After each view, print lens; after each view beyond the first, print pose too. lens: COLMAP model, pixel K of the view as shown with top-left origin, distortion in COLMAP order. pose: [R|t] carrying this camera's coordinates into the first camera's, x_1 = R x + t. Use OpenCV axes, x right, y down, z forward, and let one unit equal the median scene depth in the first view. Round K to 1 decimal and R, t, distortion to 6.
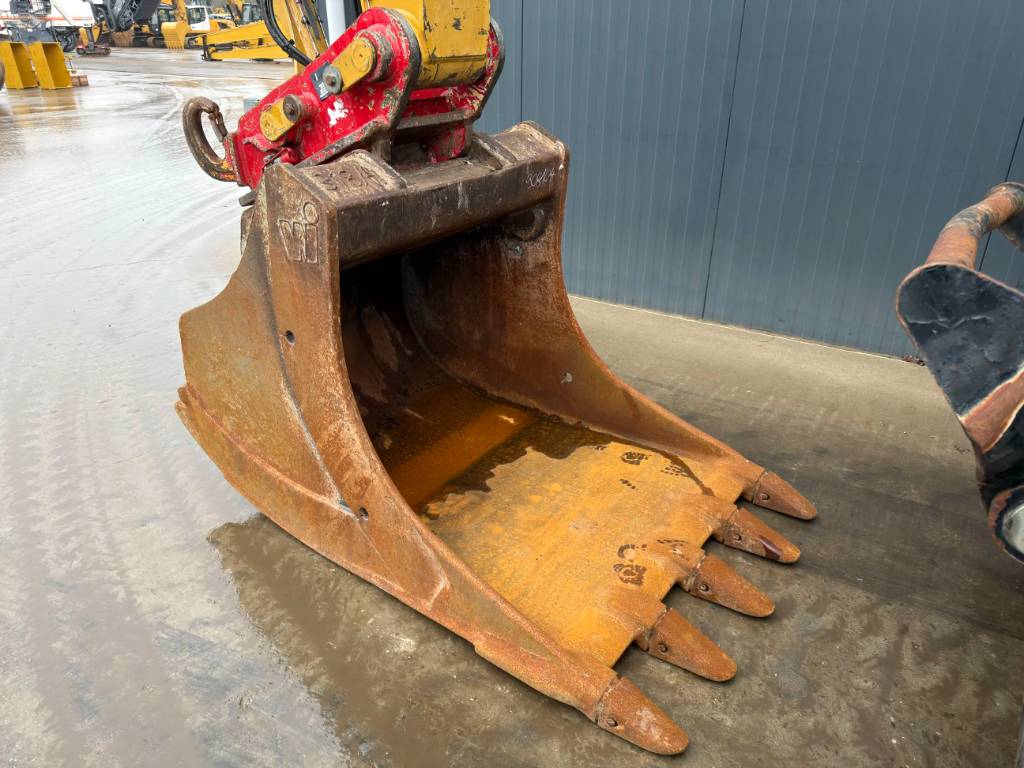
lens RADIAL K [[714.0, 0, 523.1], [0, 714.0, 383.5], [0, 0, 1]] dist [0.067467, -0.099889]
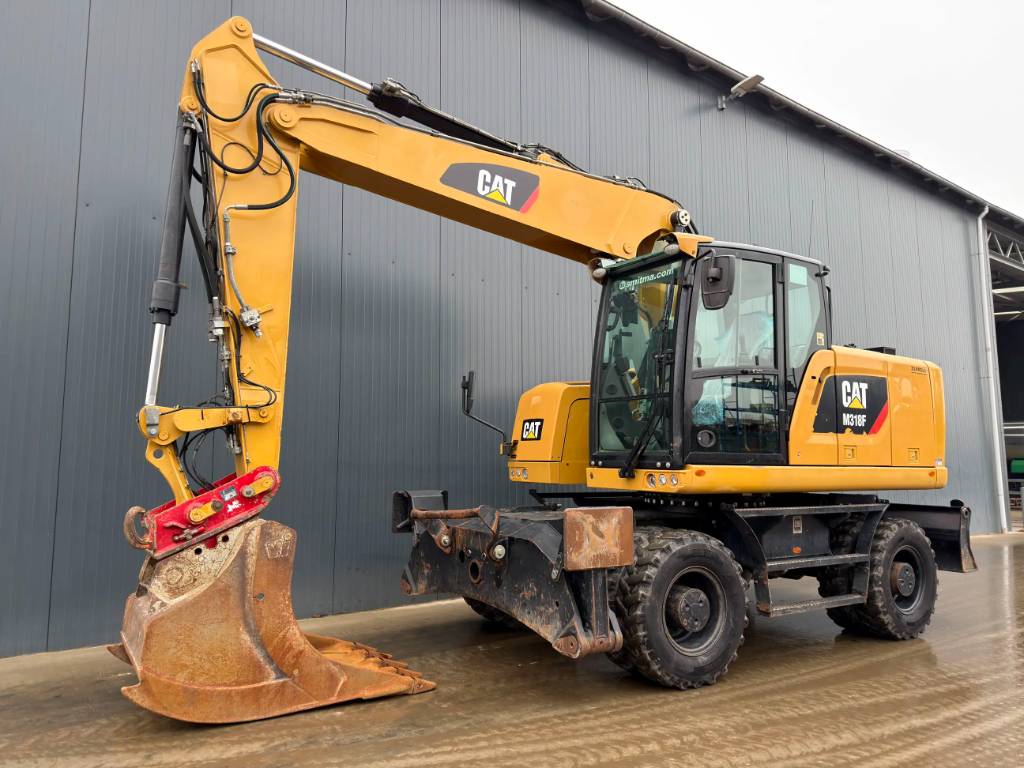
lens RADIAL K [[715.5, 0, 503.6], [0, 715.5, 382.5], [0, 0, 1]] dist [0.077140, -0.099163]
pose [[0.379723, 0.096752, 0.920027, -2.127064], [0.410246, 0.873767, -0.261208, 0.247973], [-0.829161, 0.476624, 0.292097, -0.606199]]
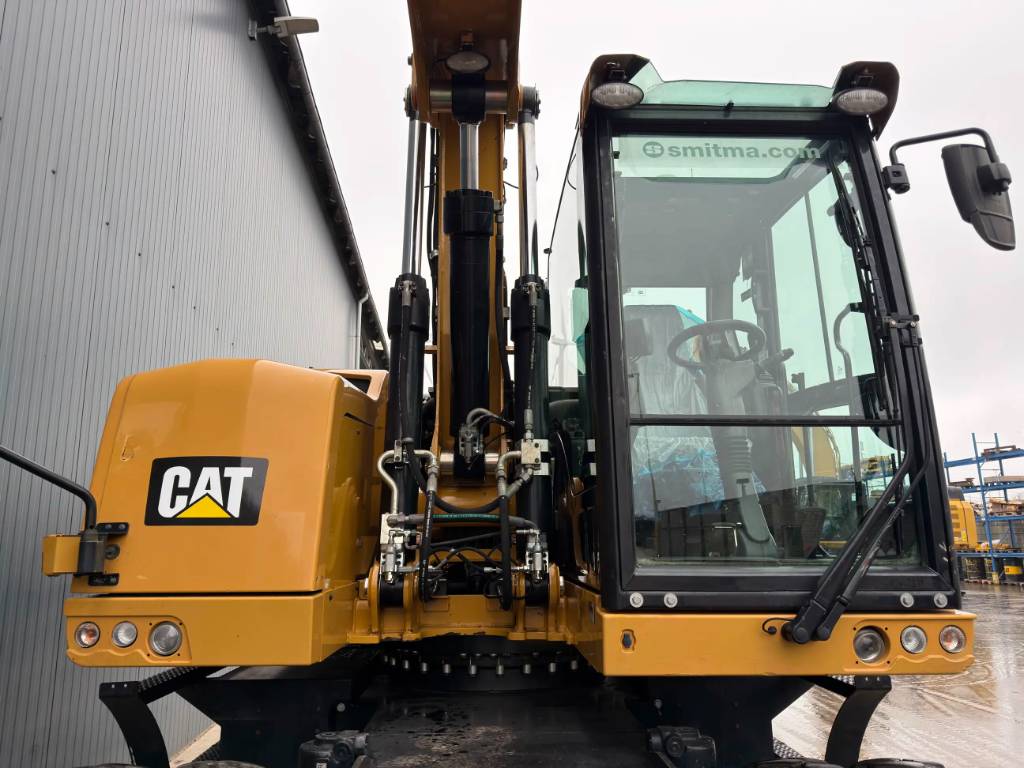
lens RADIAL K [[721.1, 0, 510.0], [0, 721.1, 380.0], [0, 0, 1]] dist [0.054130, -0.055185]
pose [[-0.604818, 0.173018, 0.777341, 0.035432], [0.359285, 0.930411, 0.072457, -0.503908], [-0.710710, 0.323110, -0.624892, 0.771906]]
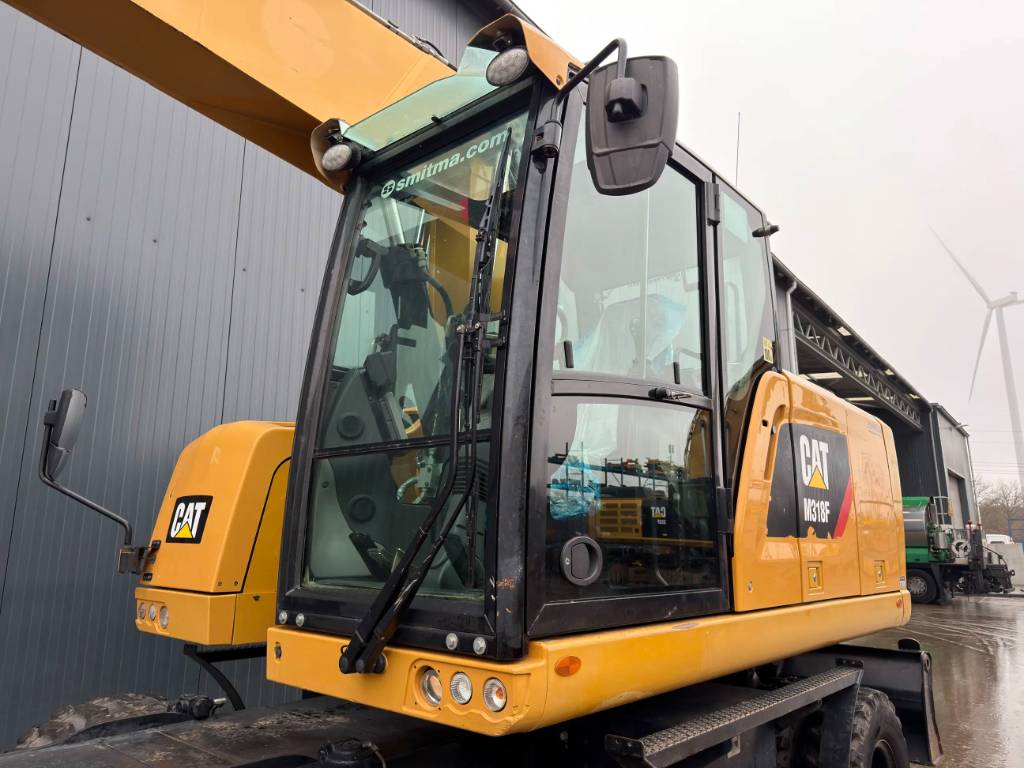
lens RADIAL K [[715.5, 0, 503.6], [0, 715.5, 382.5], [0, 0, 1]] dist [0.077140, -0.099163]
pose [[0.106974, 0.208627, 0.972127, -0.388285], [0.435396, 0.869176, -0.234444, 0.015163], [-0.893861, 0.448340, 0.002144, -0.367209]]
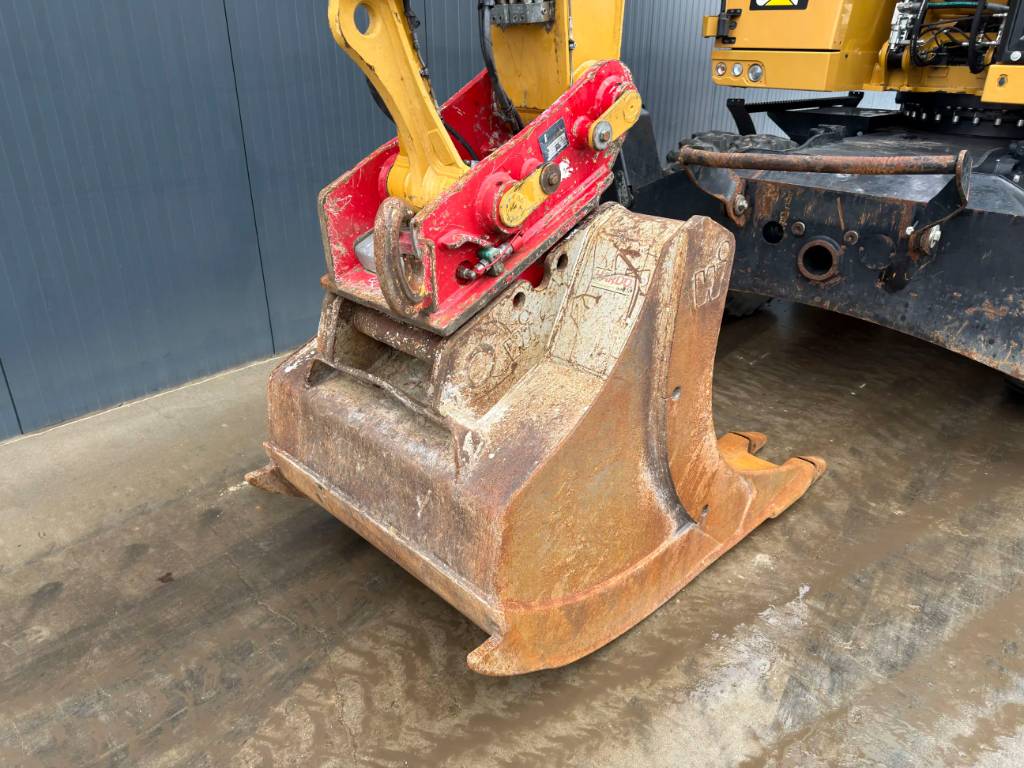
lens RADIAL K [[721.1, 0, 510.0], [0, 721.1, 380.0], [0, 0, 1]] dist [0.054130, -0.055185]
pose [[0.160224, -0.413406, 0.896339, -1.192115], [0.426342, 0.847983, 0.314893, -0.469460], [-0.890259, 0.331694, 0.312119, 0.857622]]
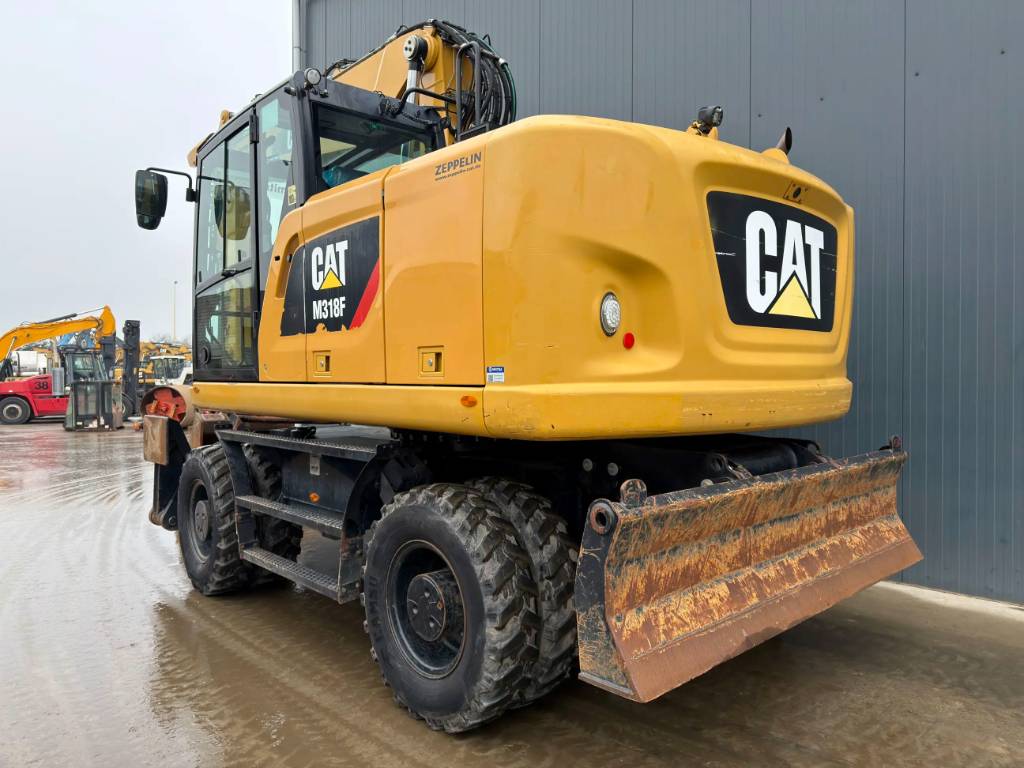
lens RADIAL K [[715.5, 0, 503.6], [0, 715.5, 382.5], [0, 0, 1]] dist [0.077140, -0.099163]
pose [[0.977311, -0.007428, -0.211680, 2.214229], [-0.086062, 0.899243, -0.428900, 1.148190], [0.193538, 0.437386, 0.878201, -2.370905]]
